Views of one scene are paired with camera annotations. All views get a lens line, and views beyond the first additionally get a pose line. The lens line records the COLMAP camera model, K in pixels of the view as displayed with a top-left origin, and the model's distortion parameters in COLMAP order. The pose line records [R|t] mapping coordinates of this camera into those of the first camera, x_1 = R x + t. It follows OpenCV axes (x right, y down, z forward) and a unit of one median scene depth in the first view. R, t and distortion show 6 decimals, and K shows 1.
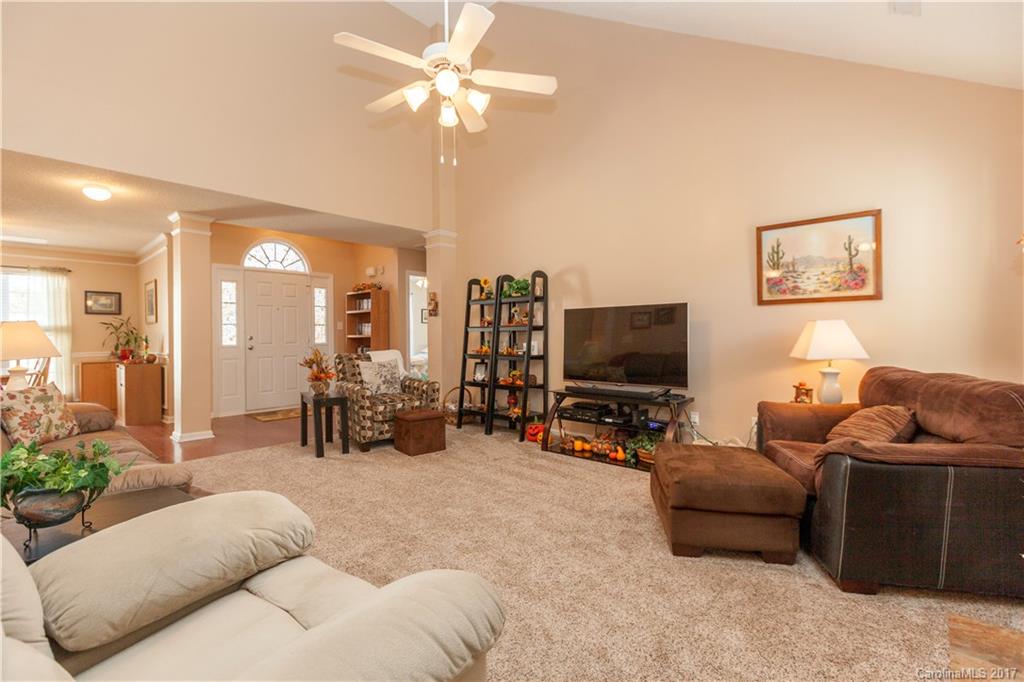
lens RADIAL K [[454.2, 0, 502.9], [0, 454.2, 336.3], [0, 0, 1]] dist [0.000704, -0.000012]
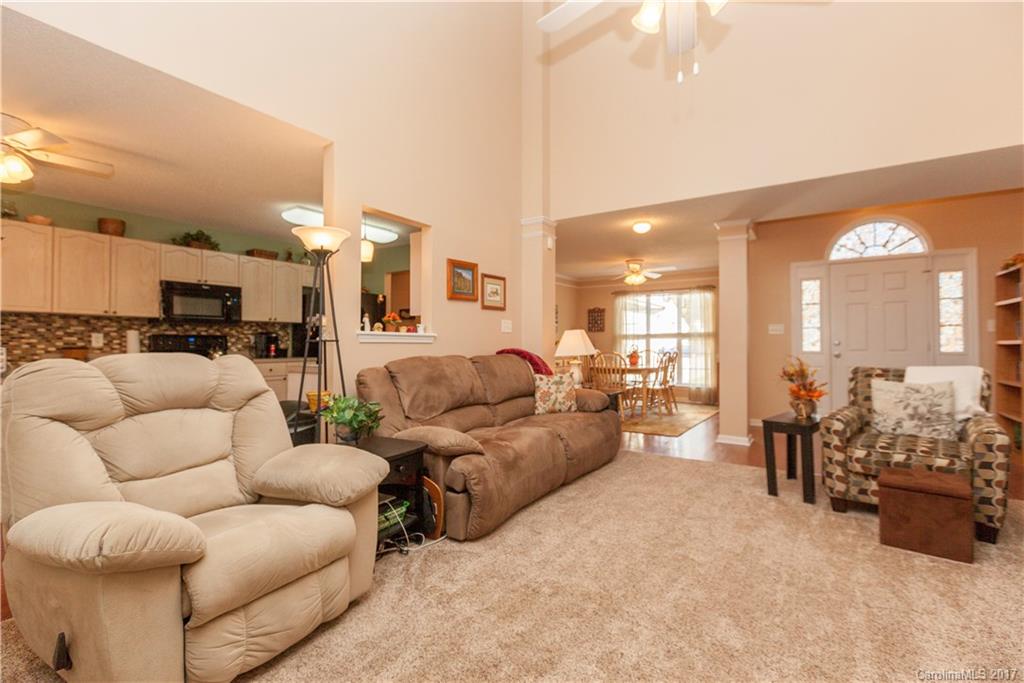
lens RADIAL K [[469.2, 0, 513.7], [0, 469.2, 337.1], [0, 0, 1]] dist [0.000382, -0.000483]
pose [[0.173615, -0.003029, -0.984809, 0.206930], [-0.004689, 0.999981, -0.003902, -0.001913], [0.984803, 0.005296, 0.173597, 0.266035]]
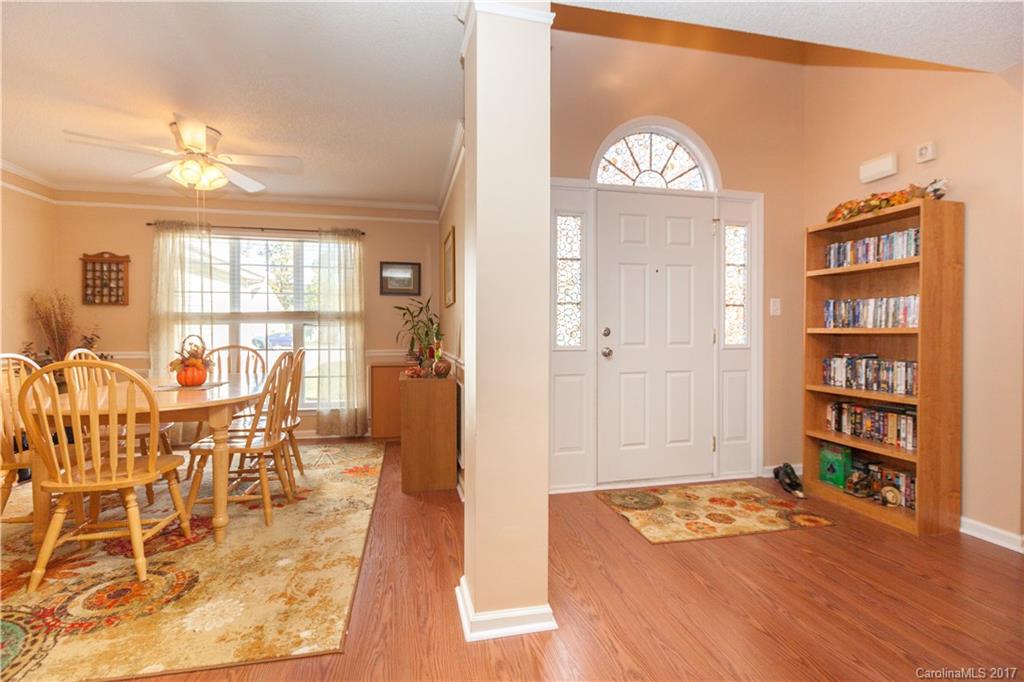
lens RADIAL K [[469.2, 0, 513.7], [0, 469.2, 336.6], [0, 0, 1]] dist [0.000382, -0.000483]
pose [[0.833927, 0.017123, -0.551609, -0.377835], [-0.009993, 0.999823, 0.015929, 0.001752], [0.551784, -0.007771, 0.833951, 0.554392]]
